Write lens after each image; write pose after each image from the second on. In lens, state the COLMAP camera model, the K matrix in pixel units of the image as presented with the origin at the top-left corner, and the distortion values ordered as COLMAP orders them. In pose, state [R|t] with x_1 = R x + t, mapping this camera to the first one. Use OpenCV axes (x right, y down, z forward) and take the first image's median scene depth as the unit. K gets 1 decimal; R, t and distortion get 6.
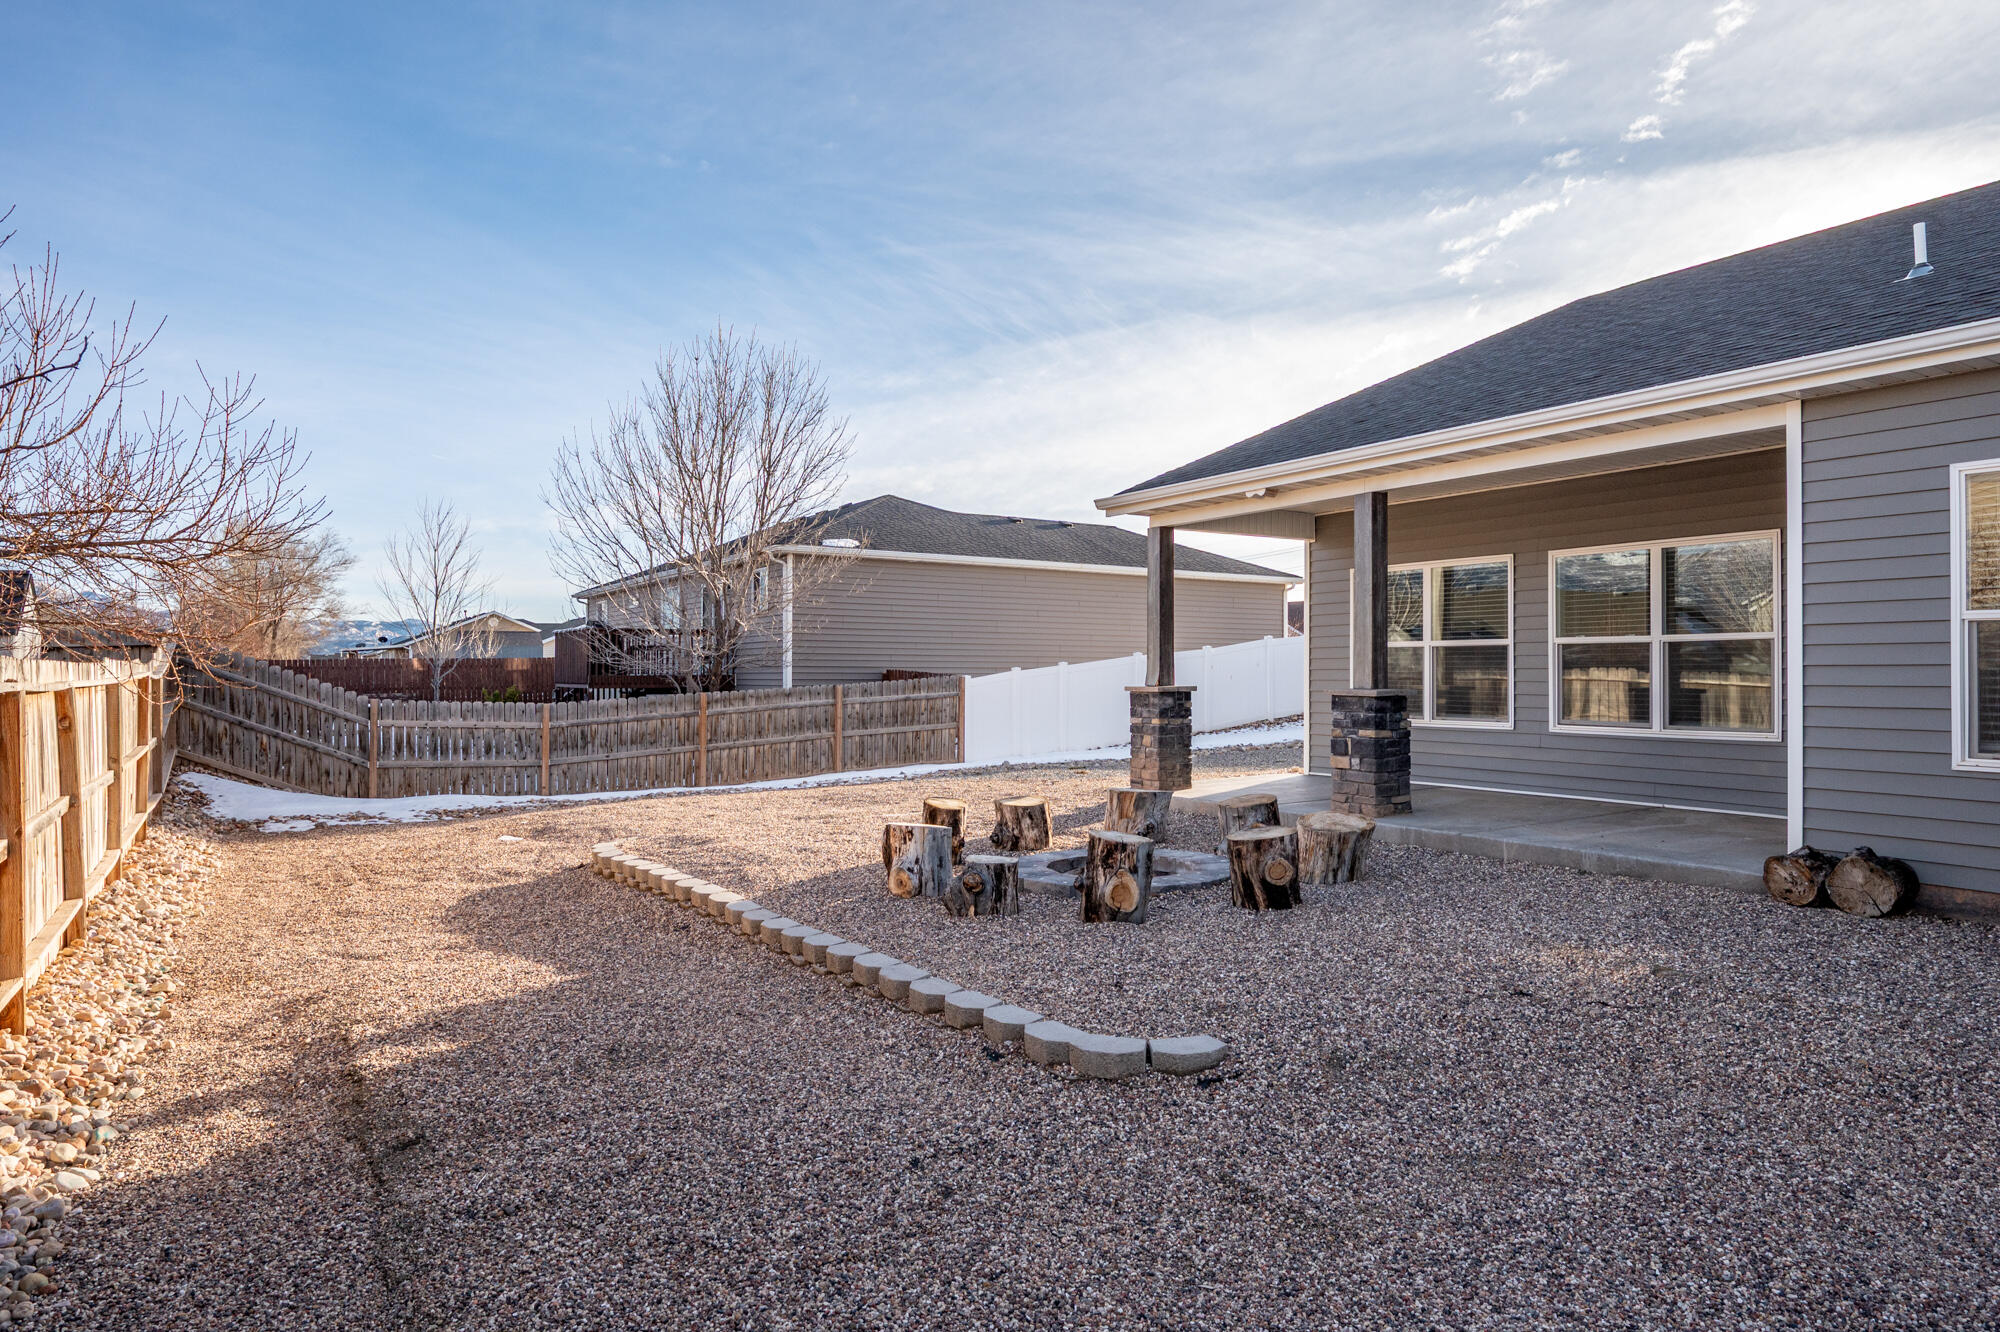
lens RADIAL K [[1210.6, 0, 1019.8], [0, 1210.6, 671.5], [0, 0, 1]] dist [-0.020840, 0.004238]
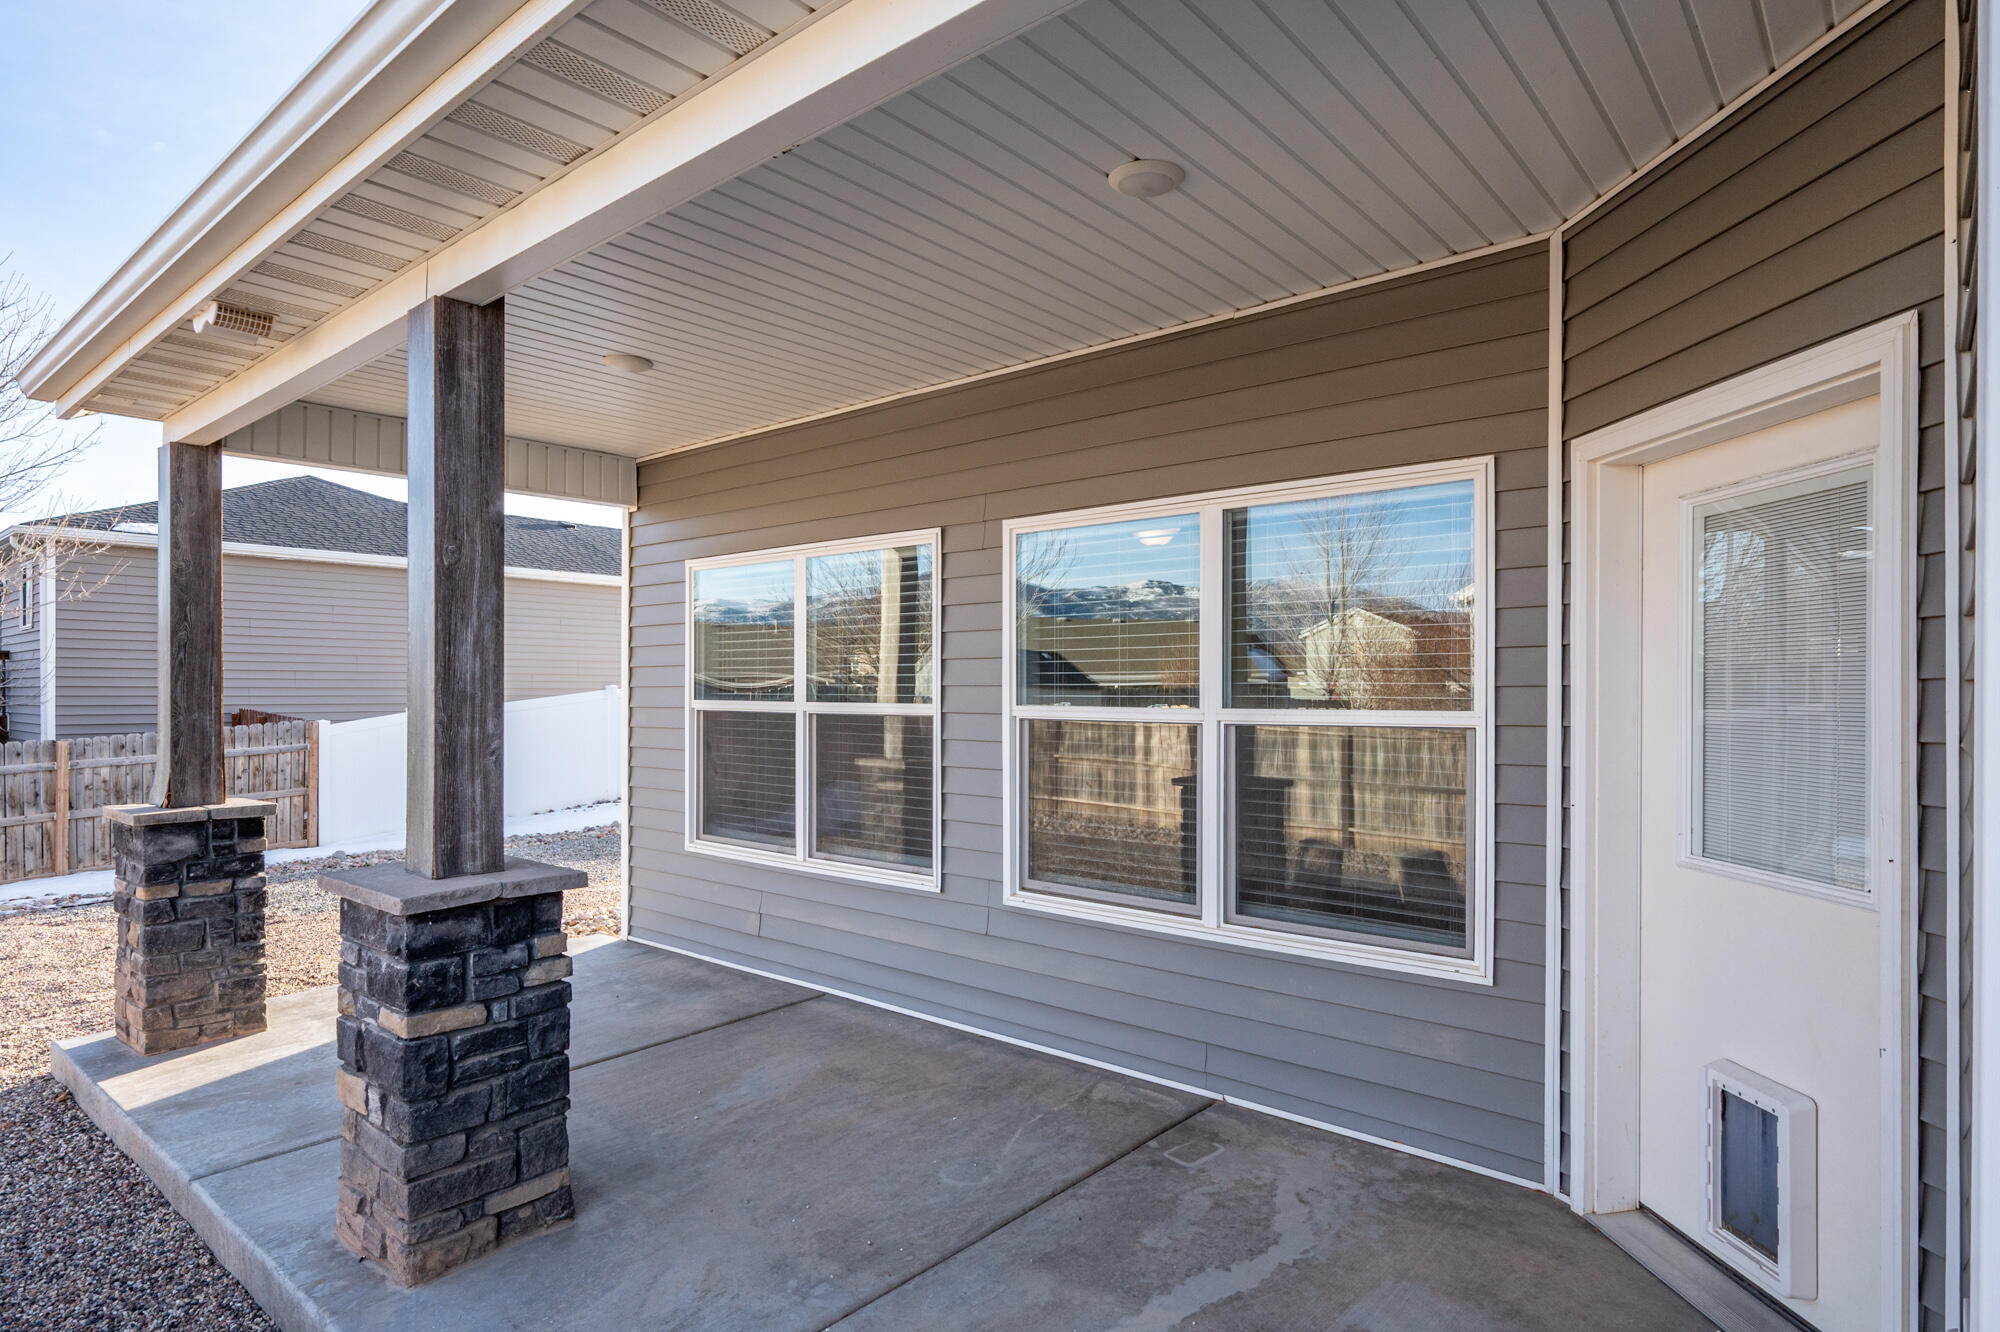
lens RADIAL K [[1100.8, 0, 982.9], [0, 1100.8, 675.9], [0, 0, 1]] dist [-0.018892, 0.000340]
pose [[0.965150, 0.007463, 0.261589, 0.215961], [-0.004895, 0.999933, -0.010469, -0.023944], [-0.261650, 0.008824, 0.965123, 0.398503]]
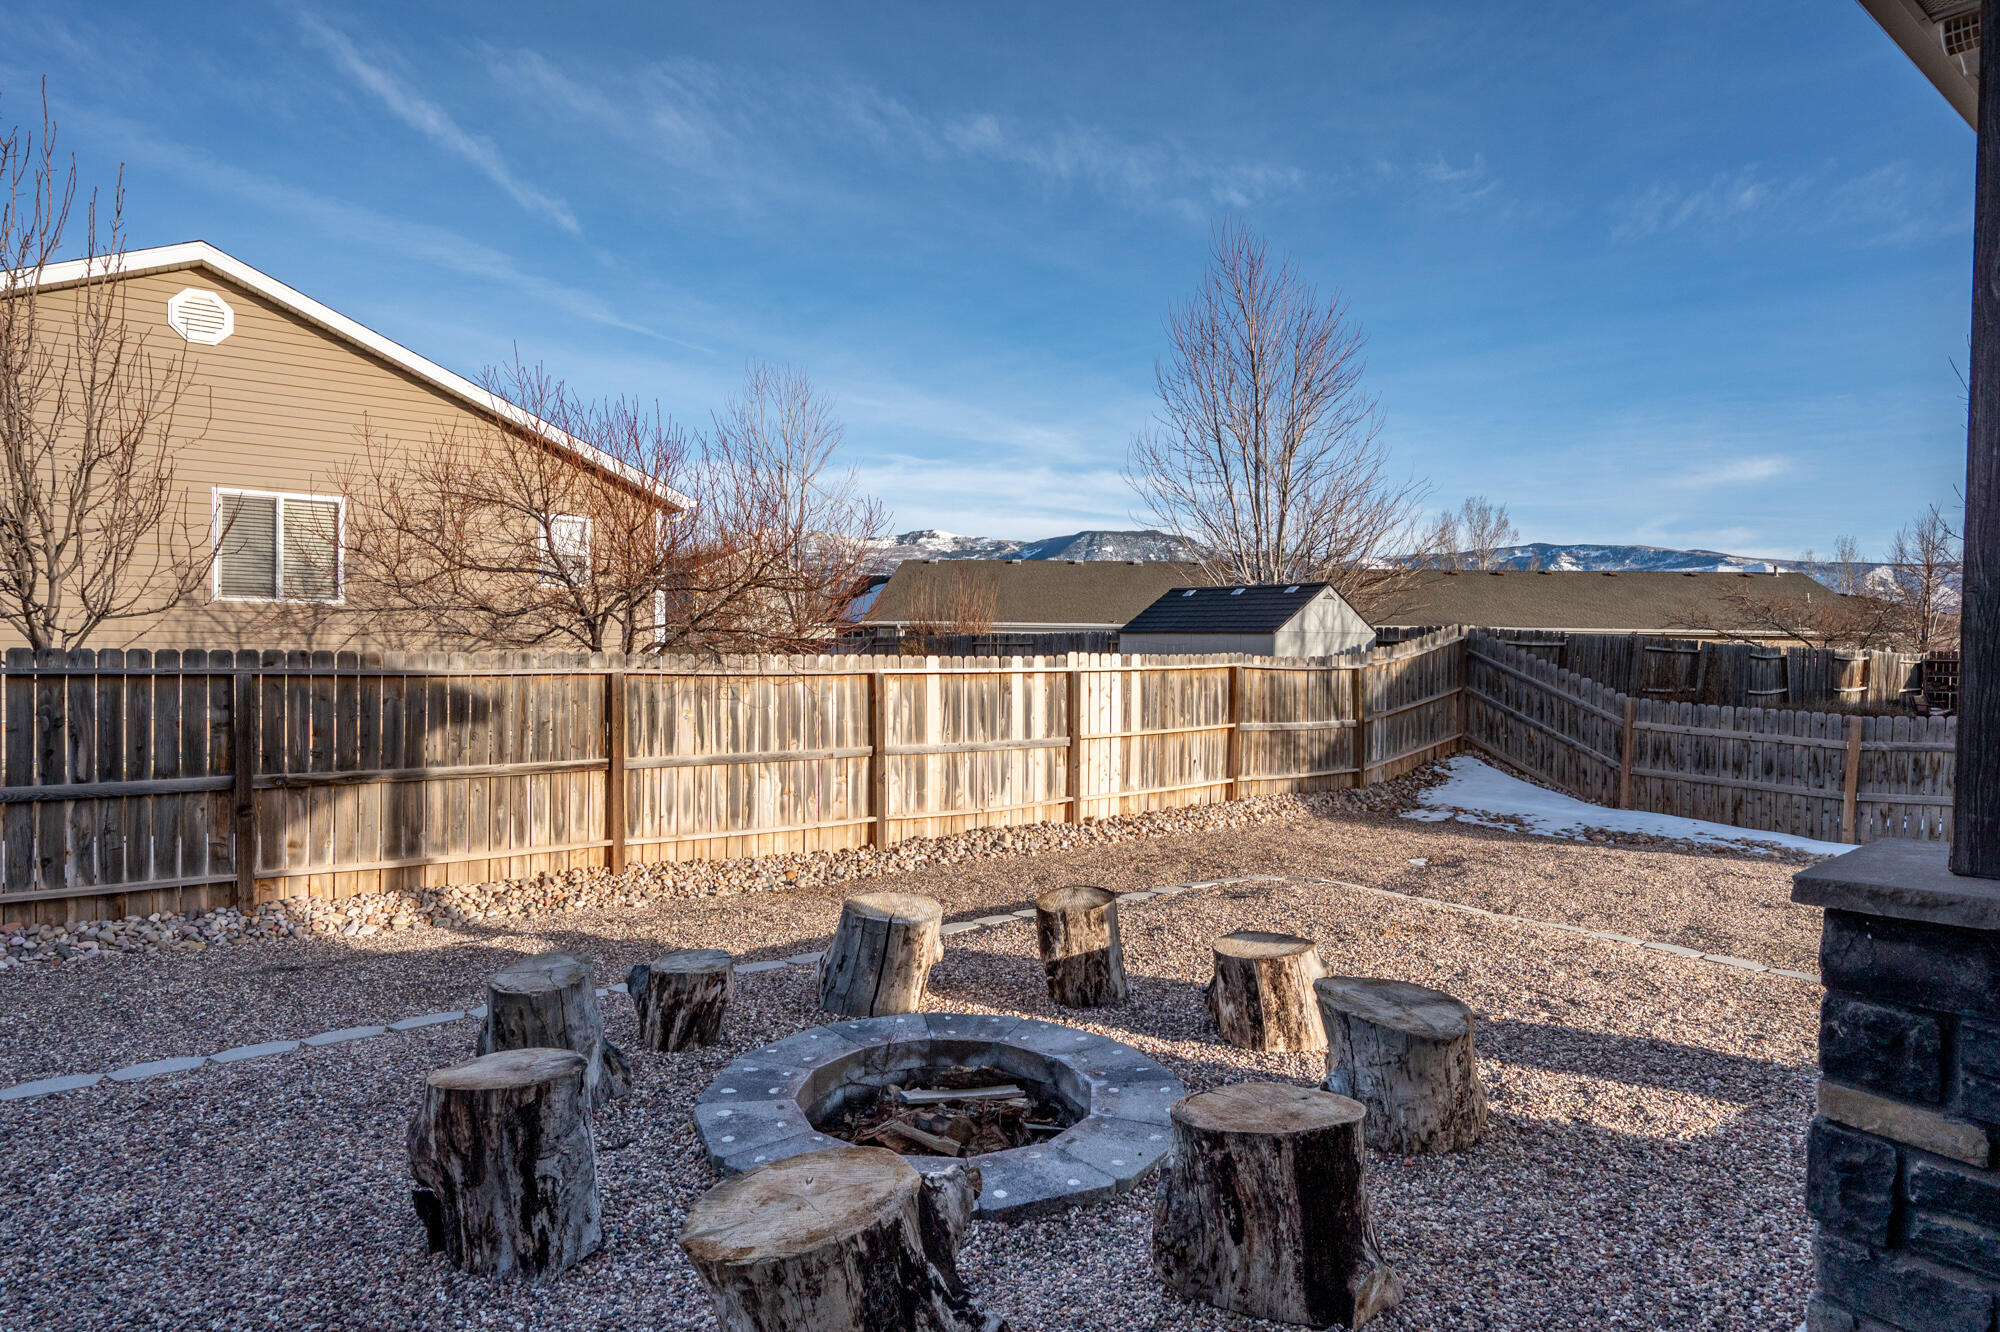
lens RADIAL K [[1089.6, 0, 996.9], [0, 1089.6, 670.6], [0, 0, 1]] dist [0.031835, 0.000868]
pose [[0.036675, 0.022727, -0.999069, 0.276478], [-0.009519, 0.999704, 0.022392, -0.011654], [0.999282, 0.008689, 0.036881, 0.508092]]
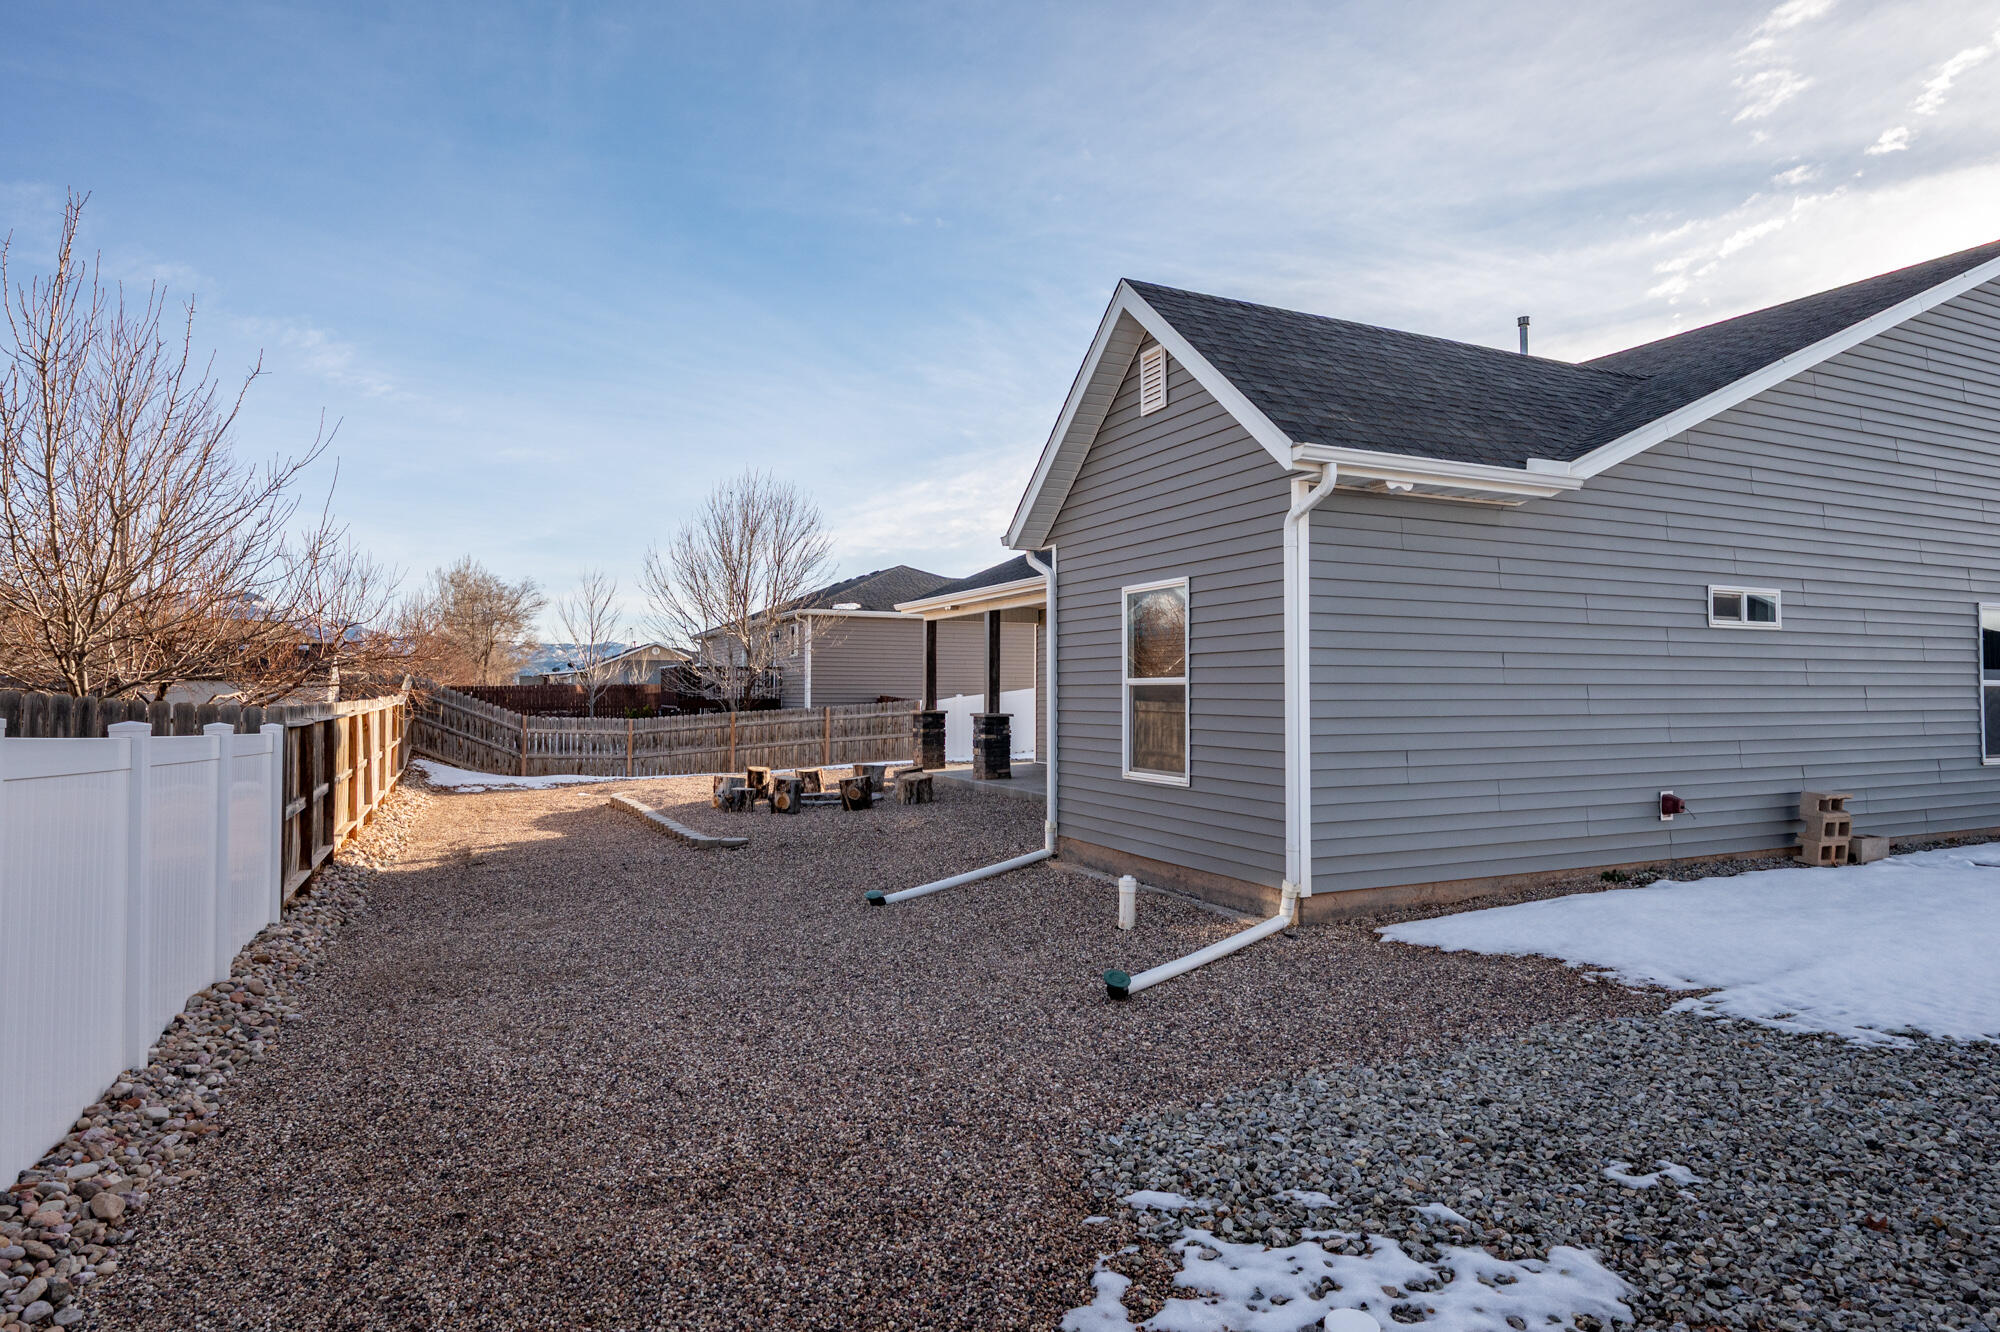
lens RADIAL K [[1186.6, 0, 1020.4], [0, 1186.6, 669.5], [0, 0, 1]] dist [0.007698, -0.000336]
pose [[0.990219, -0.002359, -0.139499, 0.362758], [0.000257, 0.999886, -0.015086, -0.016091], [0.139519, 0.014903, 0.990107, -0.515165]]
